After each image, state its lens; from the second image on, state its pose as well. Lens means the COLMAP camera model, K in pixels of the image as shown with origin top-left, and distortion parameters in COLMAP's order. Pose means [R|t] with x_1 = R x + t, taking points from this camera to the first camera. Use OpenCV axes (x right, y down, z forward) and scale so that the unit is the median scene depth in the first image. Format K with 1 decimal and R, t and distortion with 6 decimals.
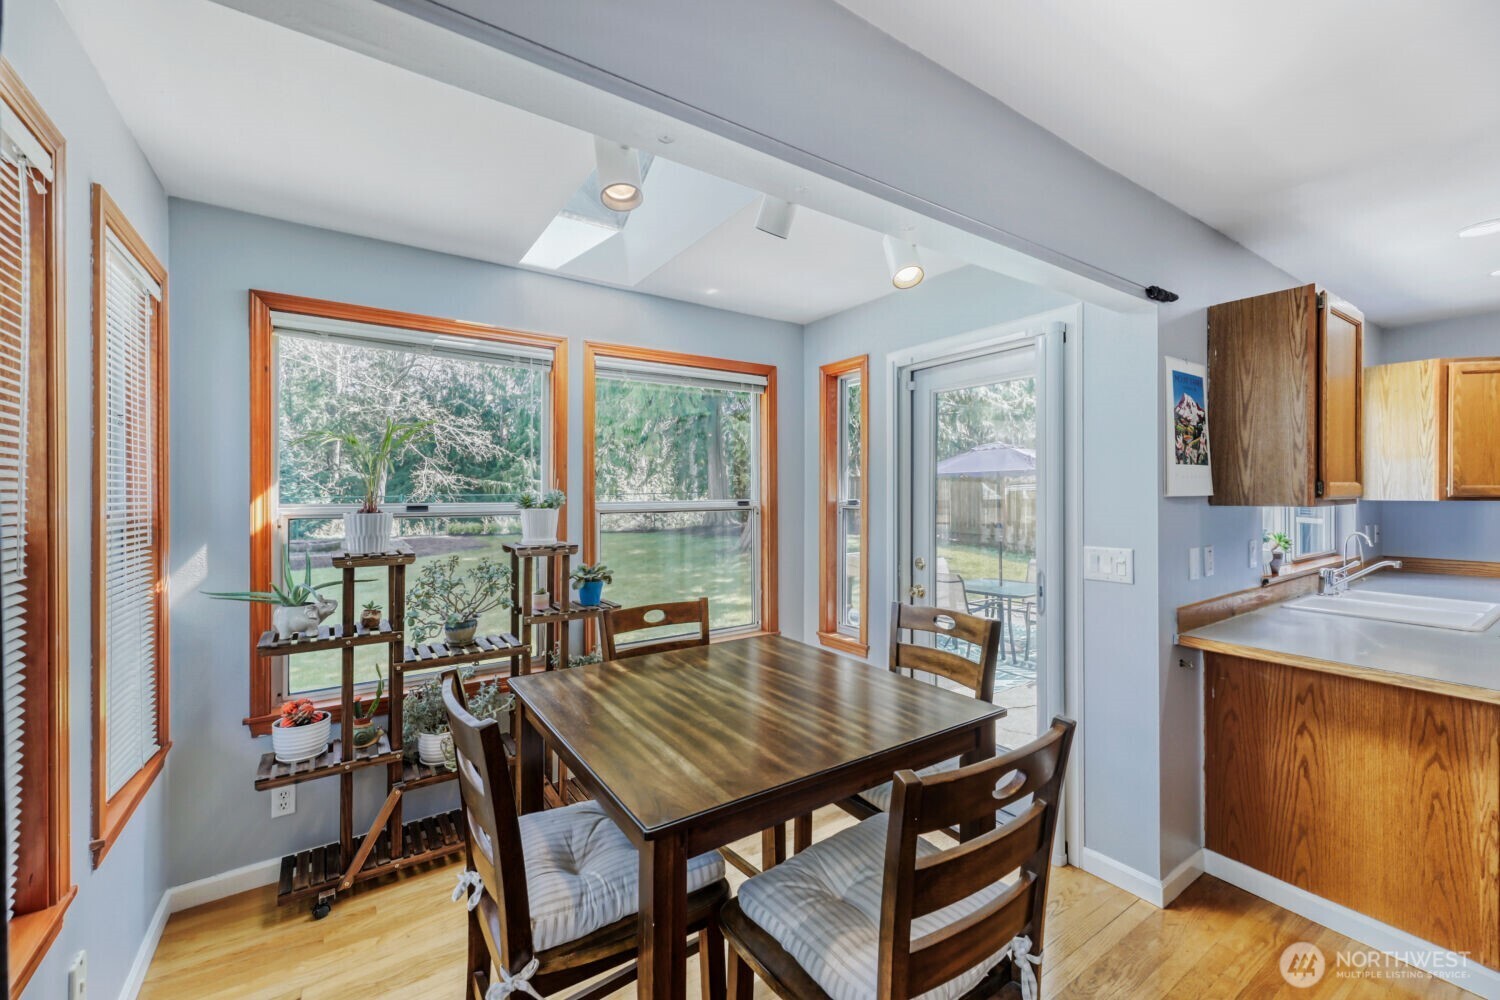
lens RADIAL K [[621.7, 0, 744.3], [0, 621.7, 494.5], [0, 0, 1]] dist [0.004490, 0.000330]
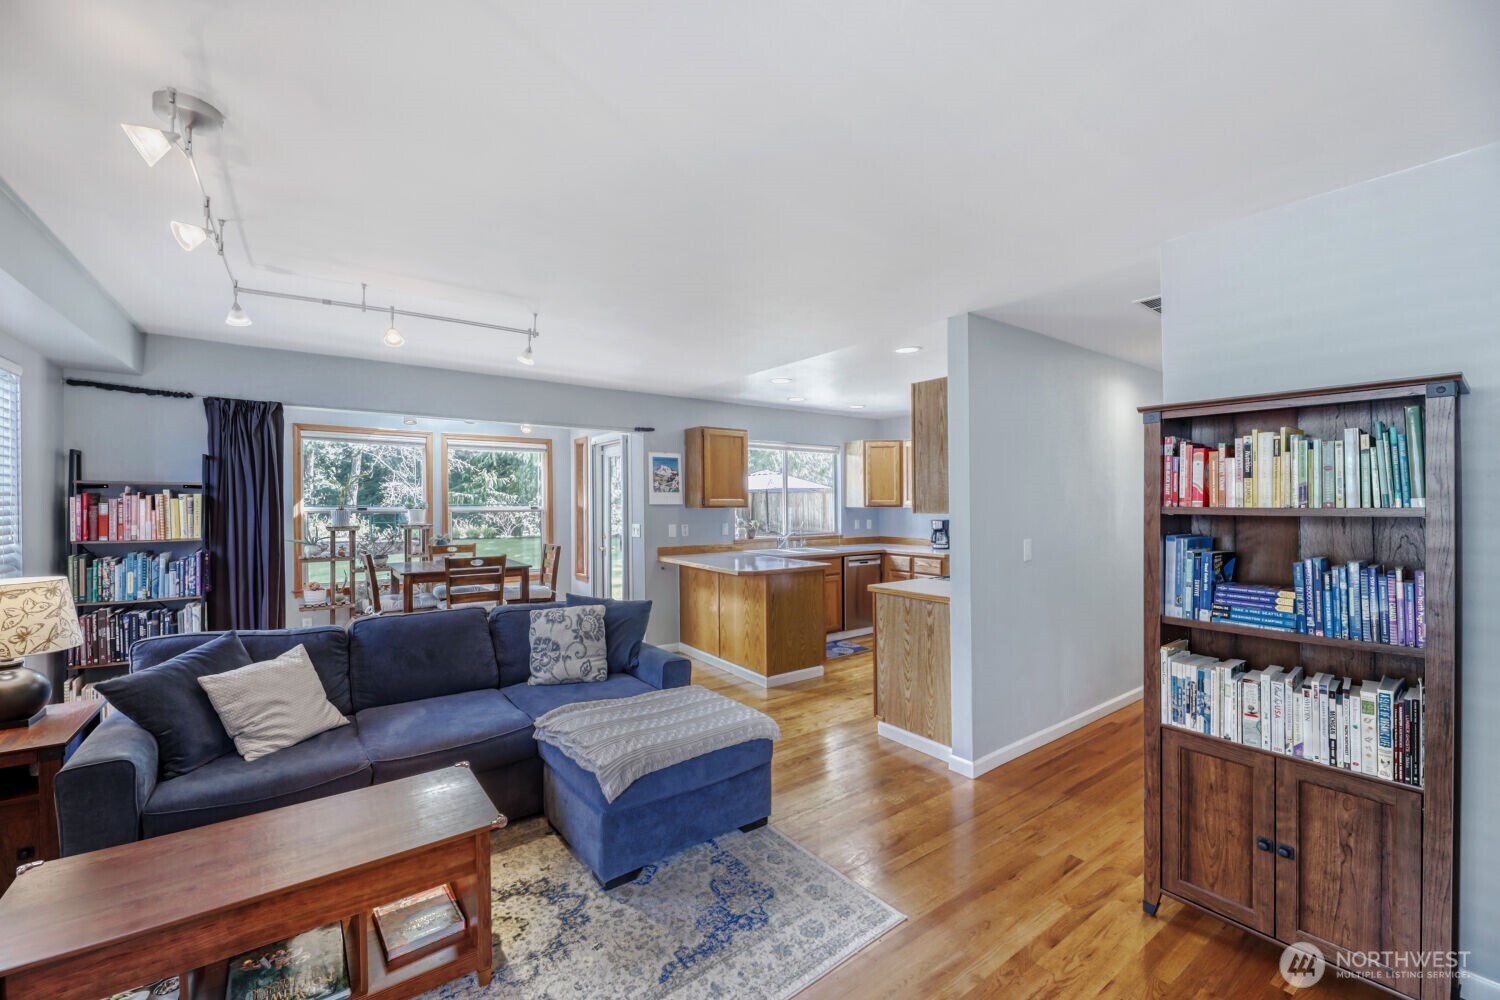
lens RADIAL K [[621.7, 0, 756.9], [0, 621.7, 513.7], [0, 0, 1]] dist [0.004490, 0.000330]
pose [[0.999001, 0.002717, 0.044607, 0.670836], [-0.003315, 0.999905, 0.013343, 0.003888], [-0.044567, -0.013477, 0.998915, -1.105964]]
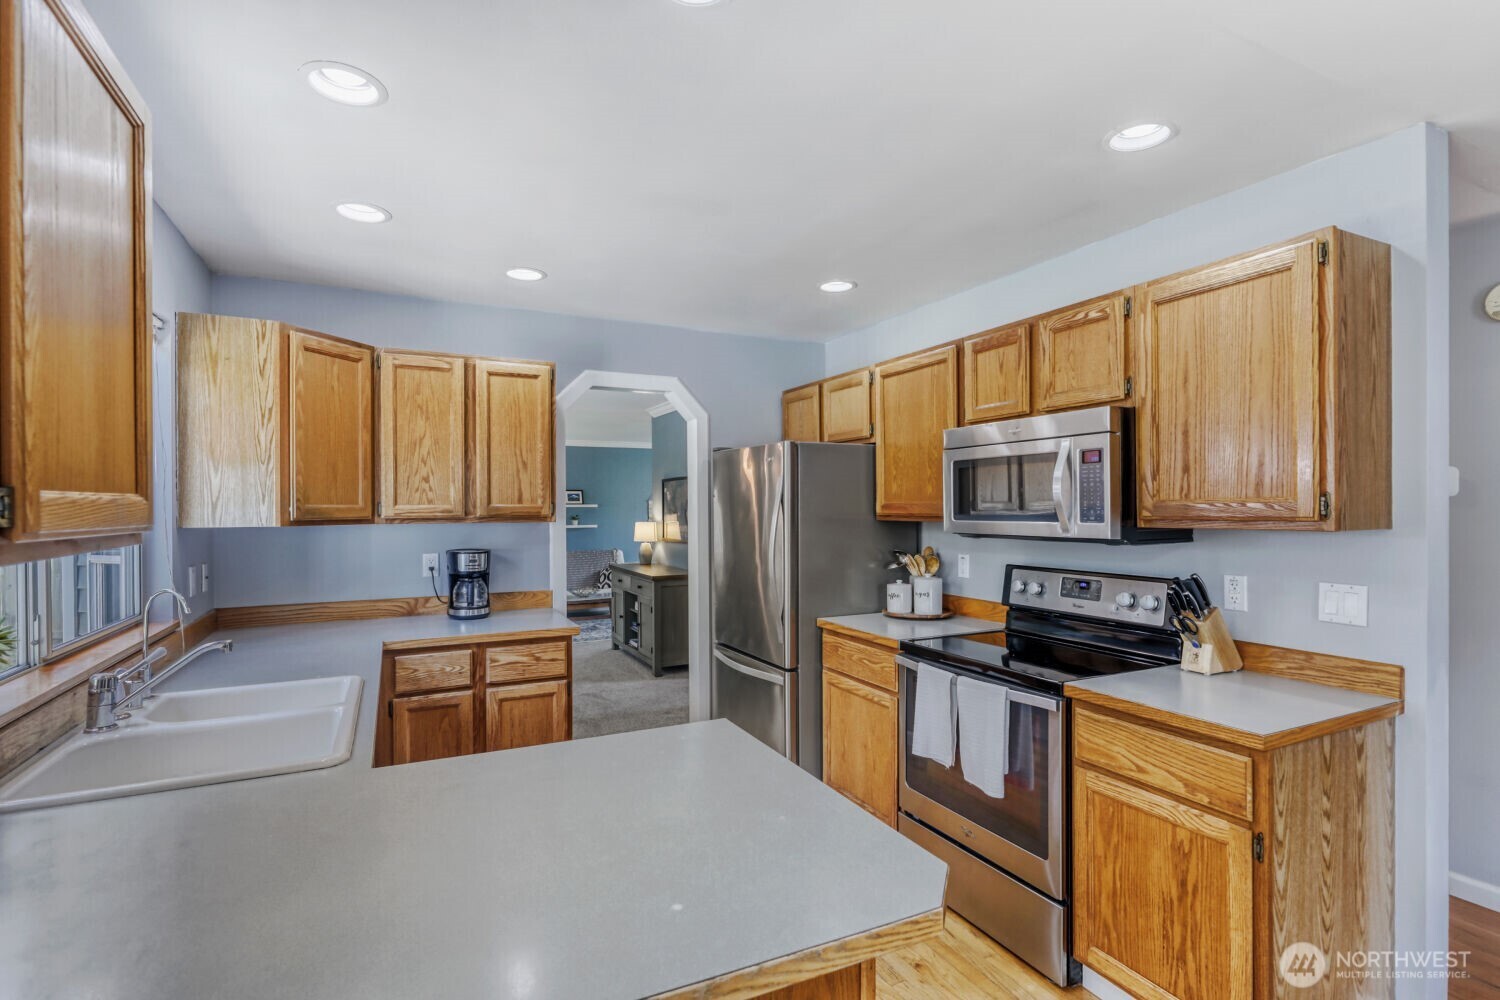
lens RADIAL K [[727.0, 0, 746.5], [0, 727.0, 512.2], [0, 0, 1]] dist [-0.001512, -0.000147]
pose [[0.155641, -0.003247, 0.987808, 0.402667], [0.008566, 0.999961, 0.001937, -0.003337], [-0.987777, 0.008160, 0.155662, 0.371123]]
